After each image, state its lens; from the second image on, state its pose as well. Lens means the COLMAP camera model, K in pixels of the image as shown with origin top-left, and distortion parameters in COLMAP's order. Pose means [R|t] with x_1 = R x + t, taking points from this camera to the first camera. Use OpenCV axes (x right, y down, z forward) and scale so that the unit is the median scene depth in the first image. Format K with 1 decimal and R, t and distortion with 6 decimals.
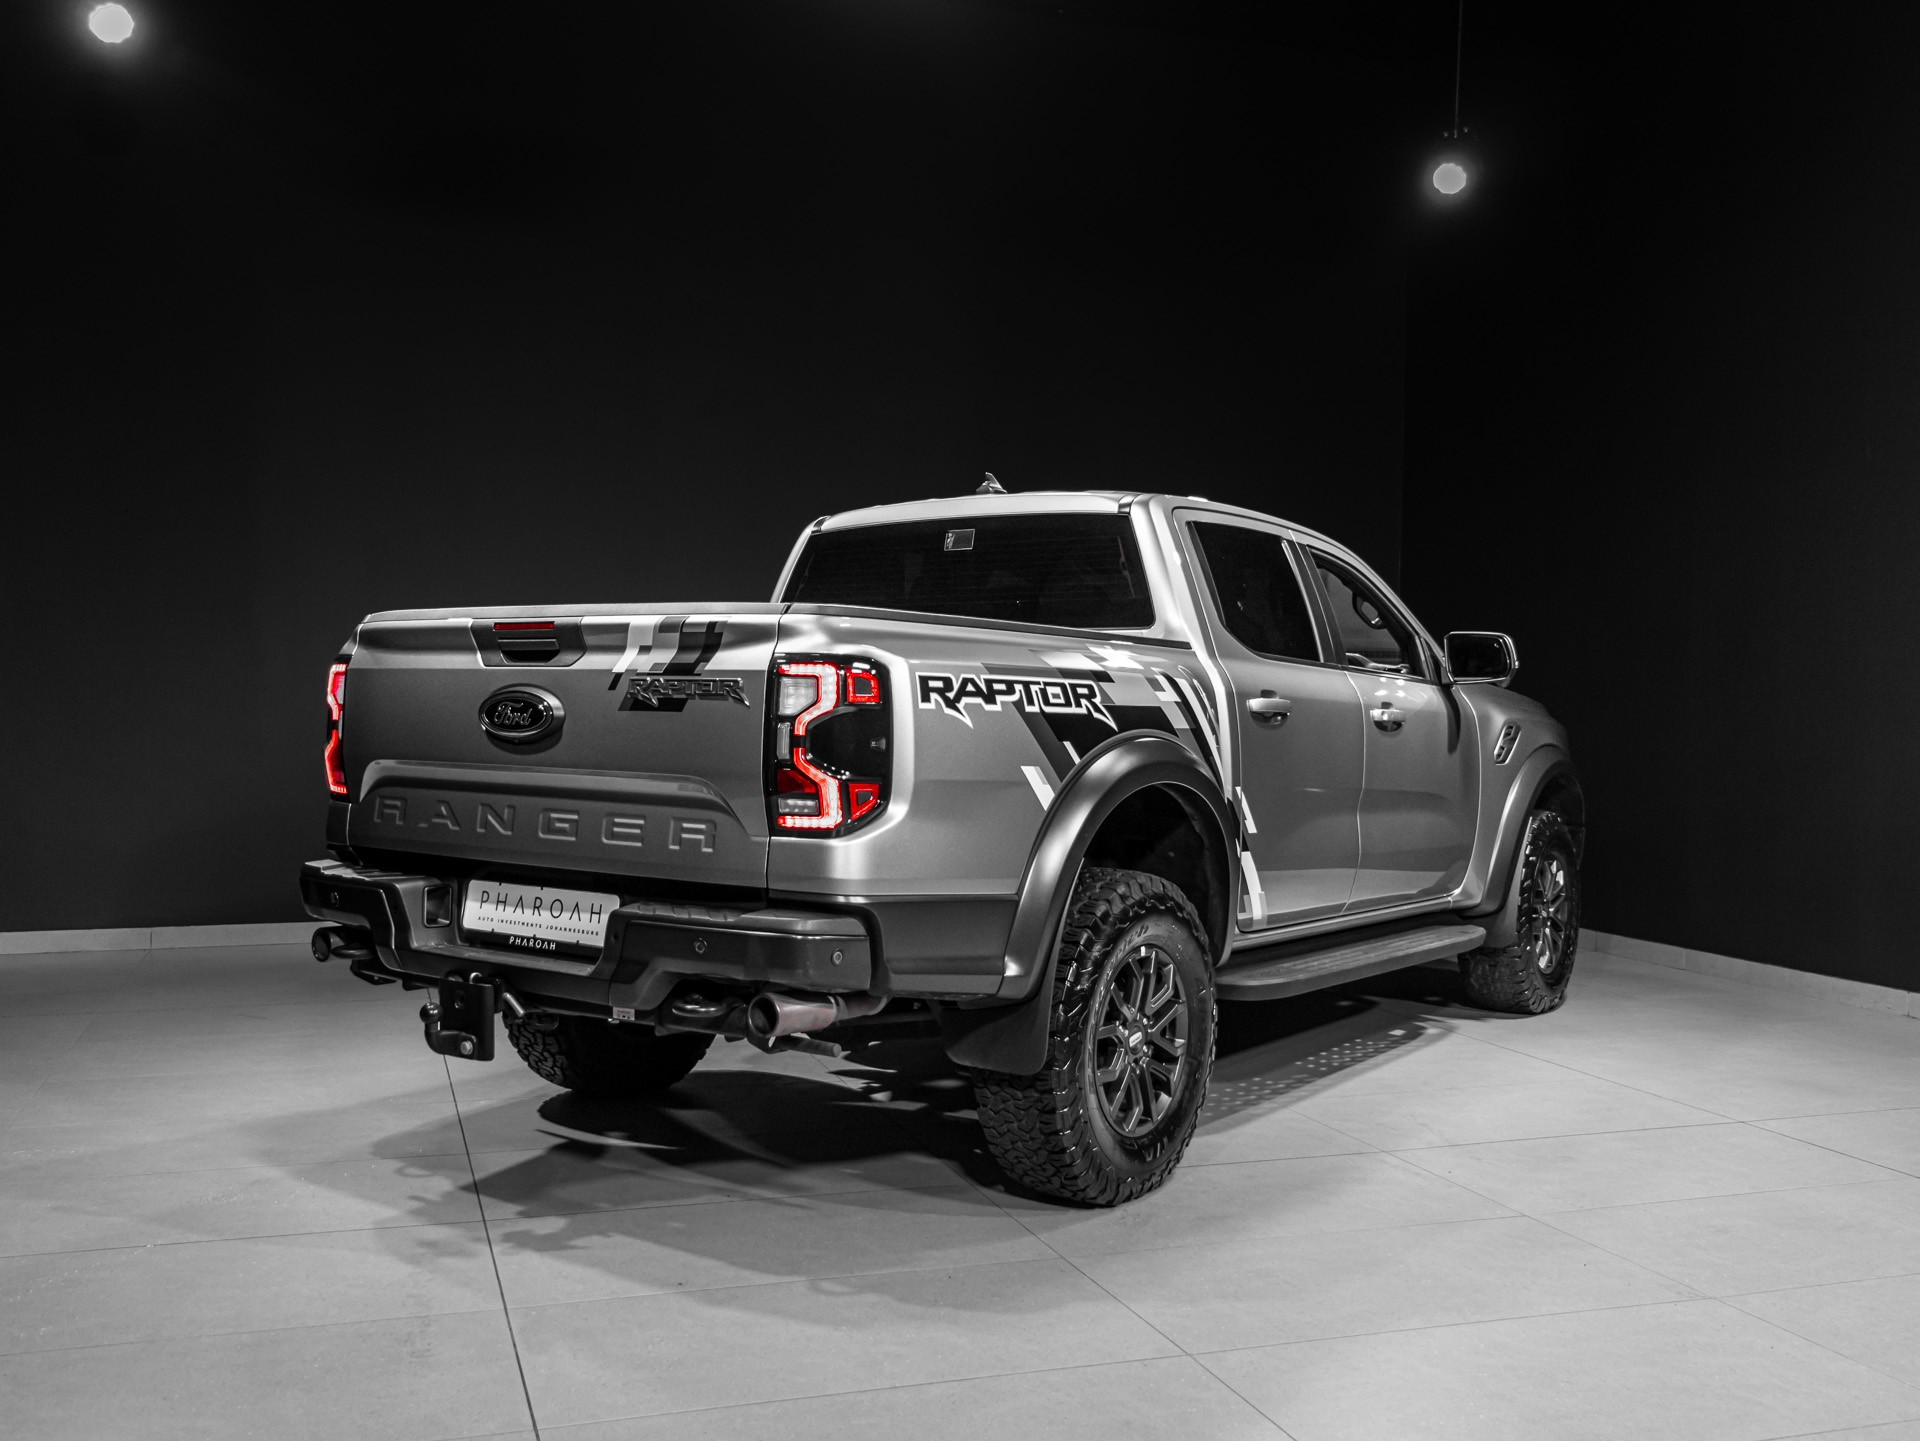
lens RADIAL K [[1742.6, 0, 906.0], [0, 1742.6, 747.6], [0, 0, 1]] dist [-0.001858, 0.006280]
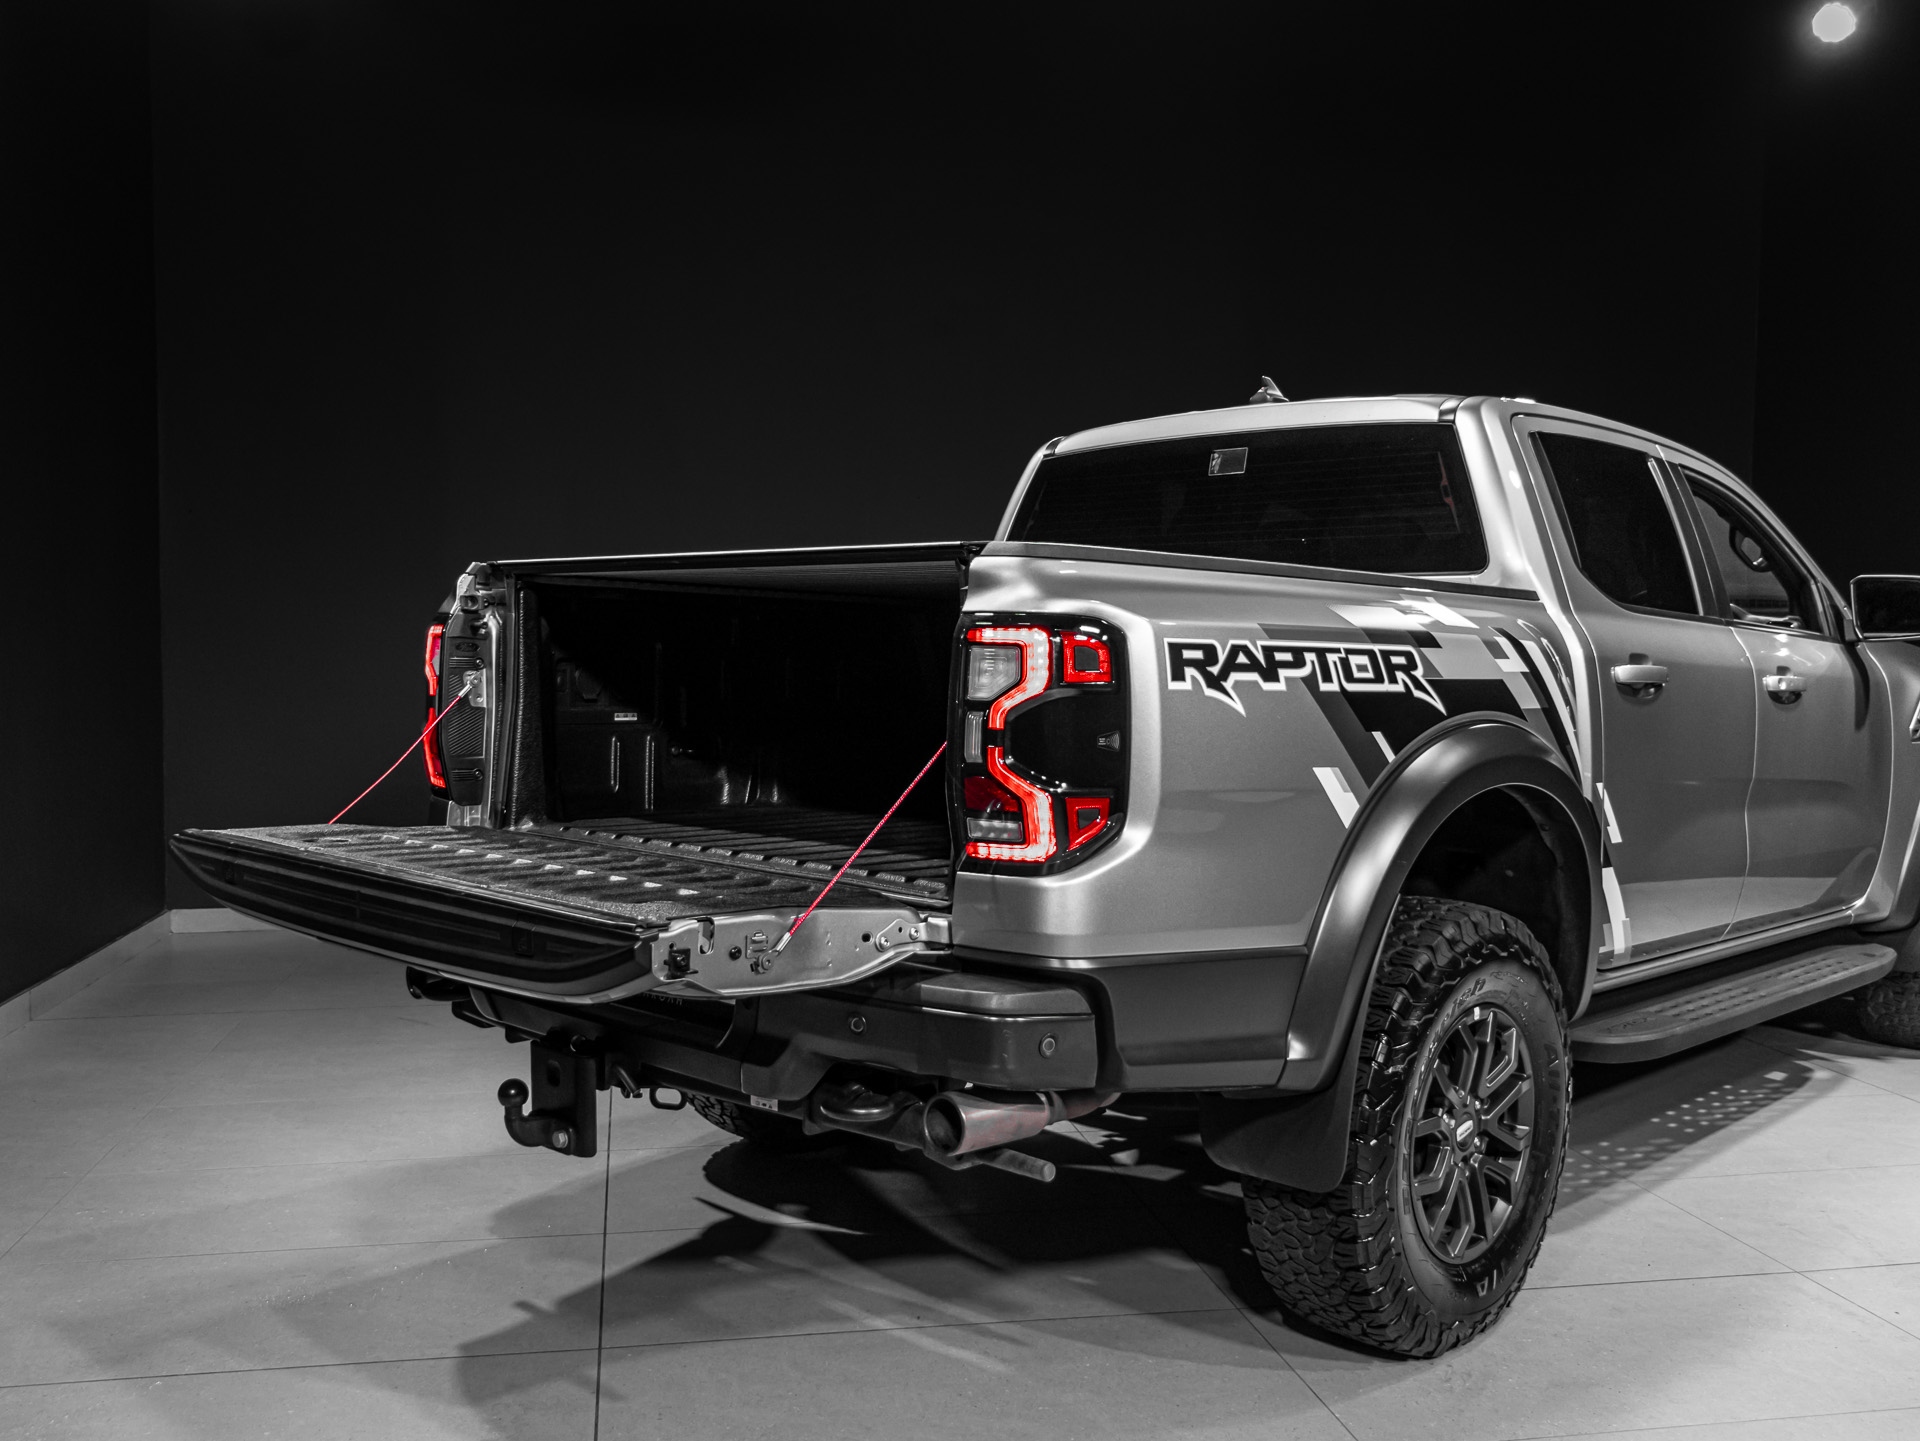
lens RADIAL K [[1740.3, 0, 959.5], [0, 1740.3, 743.1], [0, 0, 1]] dist [0.002978, -0.009182]
pose [[0.992629, 0.005253, -0.121082, 0.007815], [-0.001845, 0.999599, 0.028246, -0.017952], [0.121182, -0.027814, 0.992241, 0.254851]]
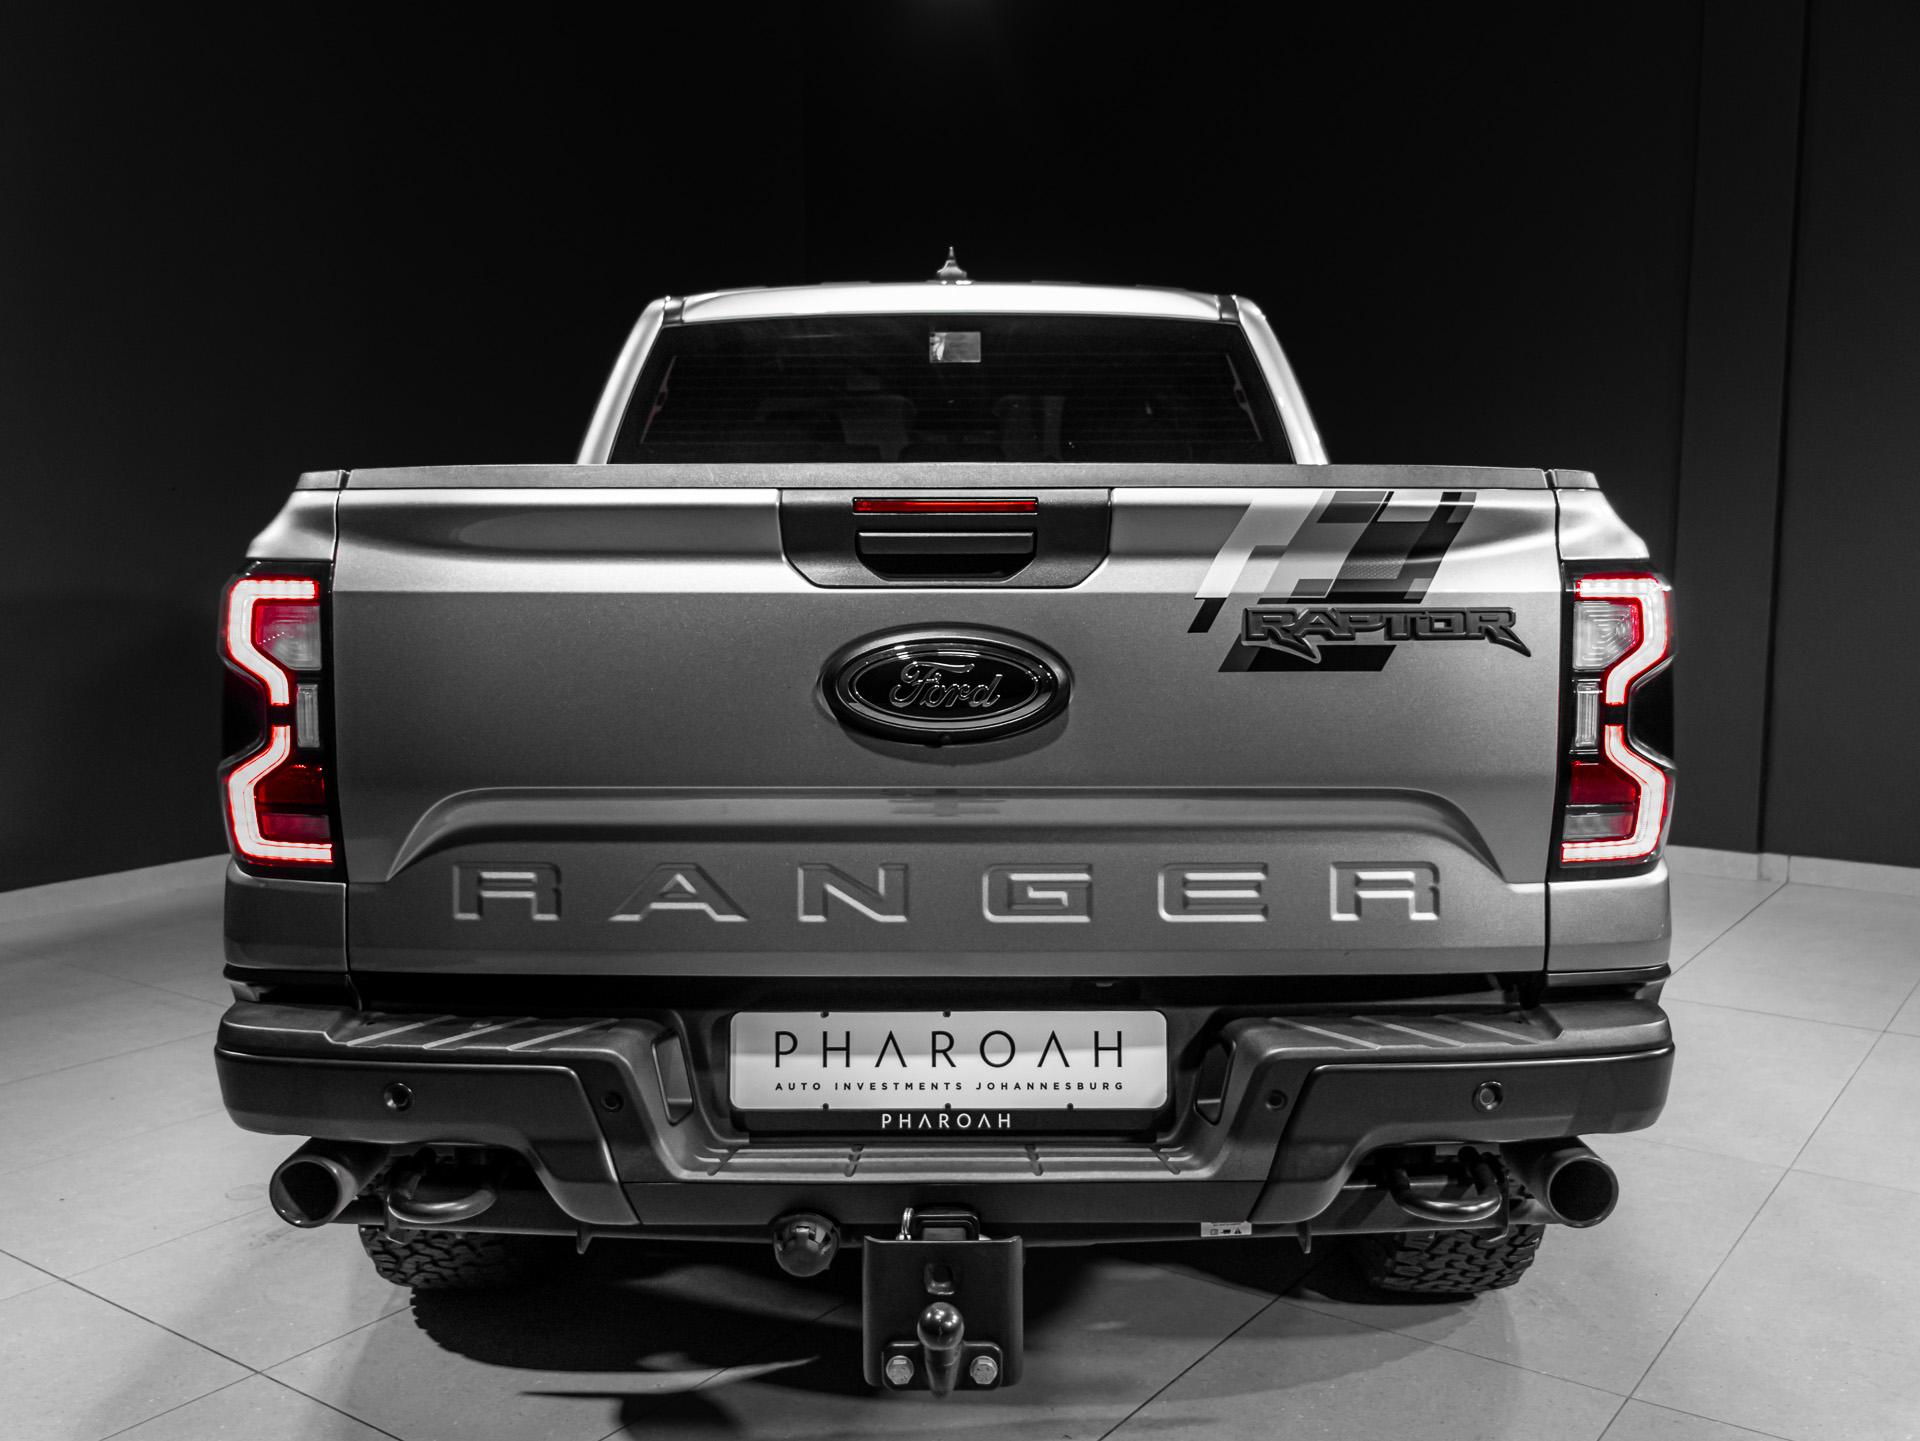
lens RADIAL K [[1776.3, 0, 960.0], [0, 1776.3, 720.5], [0, 0, 1]] dist [-0.011738, -0.002159]
pose [[0.804829, -0.083745, 0.587569, -0.488680], [0.031237, 0.994600, 0.098972, -0.055826], [-0.592684, -0.061301, 0.803099, 0.555141]]
